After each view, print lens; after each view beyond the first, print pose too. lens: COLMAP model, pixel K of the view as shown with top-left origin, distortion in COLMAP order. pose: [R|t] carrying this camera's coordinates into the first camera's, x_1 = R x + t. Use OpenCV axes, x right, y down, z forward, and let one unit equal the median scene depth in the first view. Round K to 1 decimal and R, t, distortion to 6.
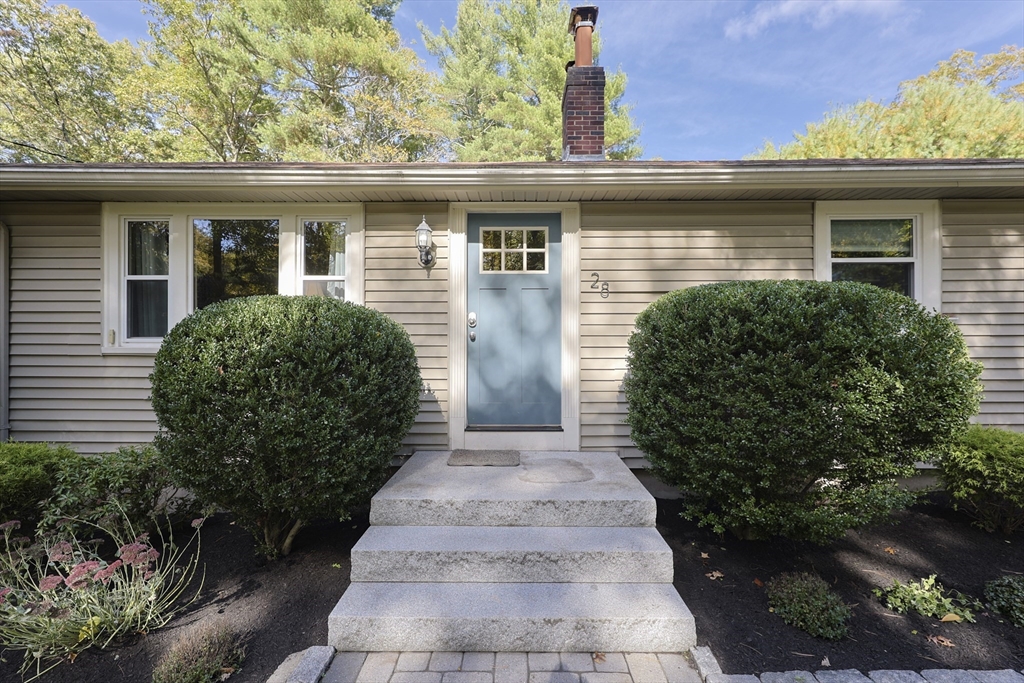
lens RADIAL K [[439.2, 0, 518.8], [0, 439.2, 340.5], [0, 0, 1]] dist [0.003082, 0.000458]
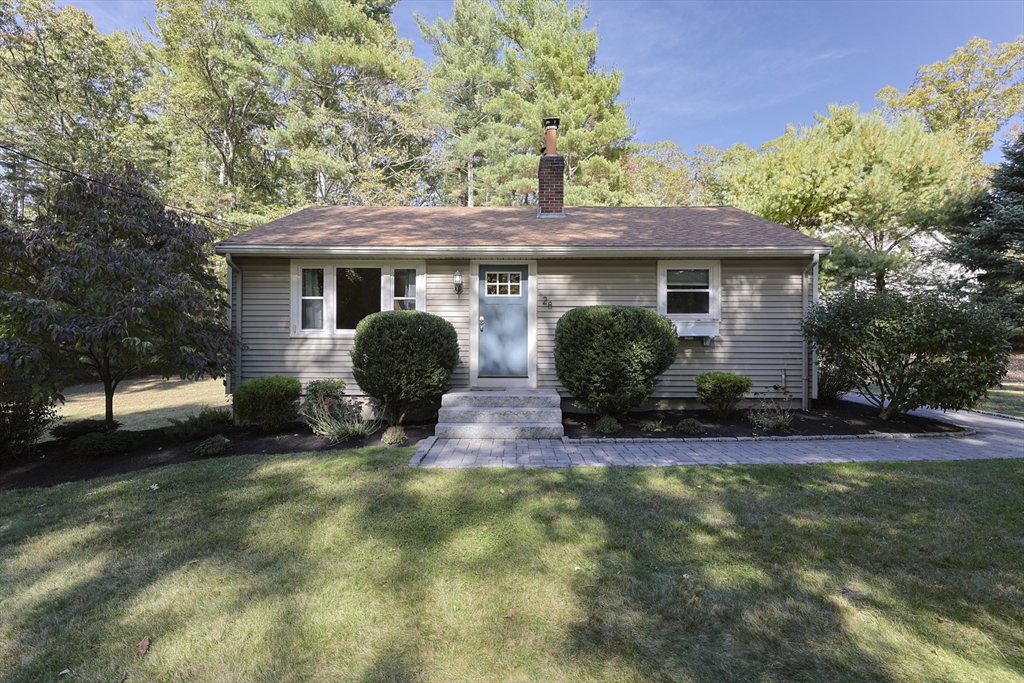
lens RADIAL K [[506.8, 0, 510.9], [0, 506.8, 340.6], [0, 0, 1]] dist [-0.006369, -0.000914]
pose [[0.999898, 0.004341, -0.013592, 0.008471], [-0.004289, 0.999984, 0.003821, 0.005072], [0.013608, -0.003762, 0.999900, -0.194184]]
